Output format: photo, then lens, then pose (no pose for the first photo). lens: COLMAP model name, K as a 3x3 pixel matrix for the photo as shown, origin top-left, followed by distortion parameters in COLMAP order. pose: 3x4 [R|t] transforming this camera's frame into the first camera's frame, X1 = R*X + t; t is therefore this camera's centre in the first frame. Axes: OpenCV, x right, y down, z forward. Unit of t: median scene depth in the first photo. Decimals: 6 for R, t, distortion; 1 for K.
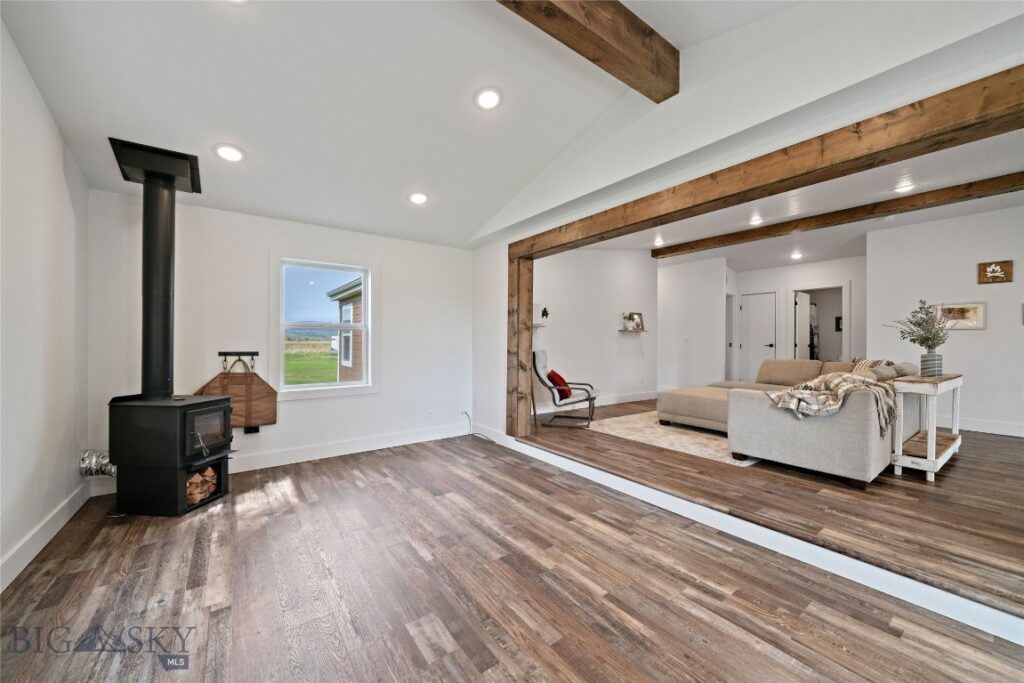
lens RADIAL K [[379.7, 0, 512.0], [0, 379.7, 341.5], [0, 0, 1]] dist [0.000310, -0.000151]
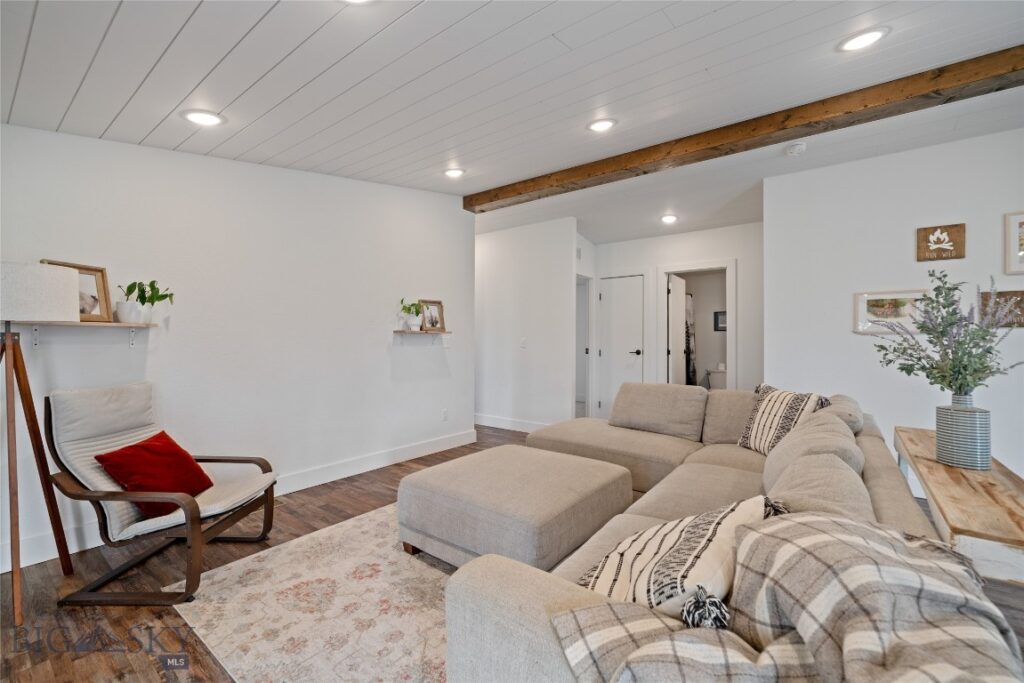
lens RADIAL K [[427.7, 0, 507.9], [0, 427.7, 337.8], [0, 0, 1]] dist [-0.000156, 0.000158]
pose [[0.961048, -0.005170, 0.276332, 0.274677], [0.004322, 0.999984, 0.003676, -0.021865], [-0.276347, -0.002338, 0.961055, 0.364275]]
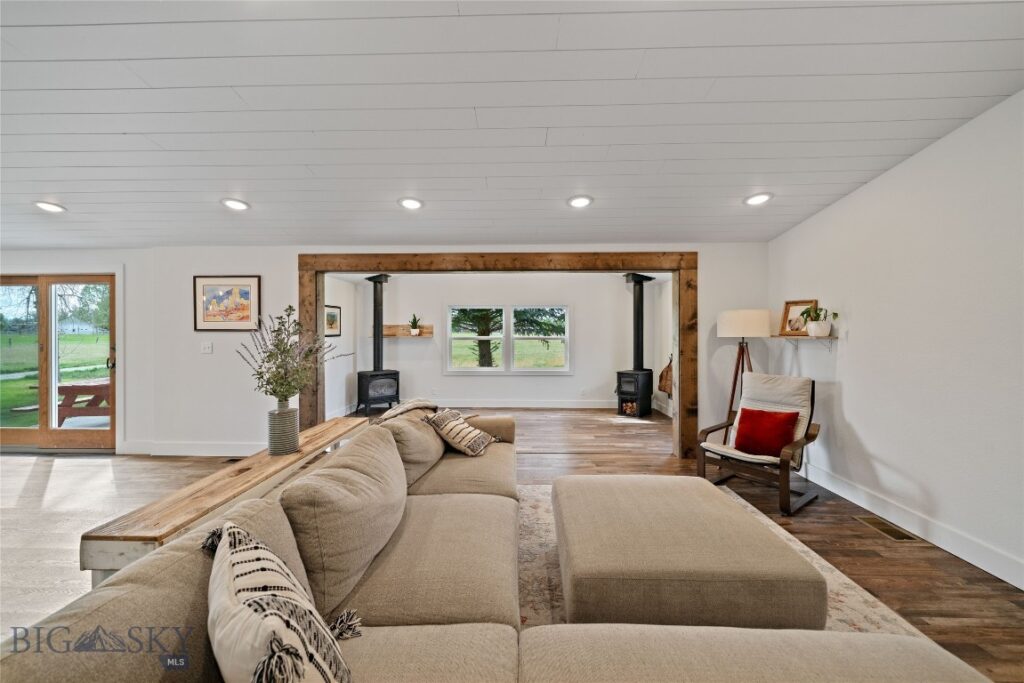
lens RADIAL K [[379.7, 0, 512.0], [0, 379.7, 341.5], [0, 0, 1]] dist [0.000310, -0.000151]
pose [[-0.615123, 0.005893, -0.788409, 0.673030], [0.000057, 0.999972, 0.007430, -0.031046], [0.788431, 0.004526, -0.615106, 0.811923]]
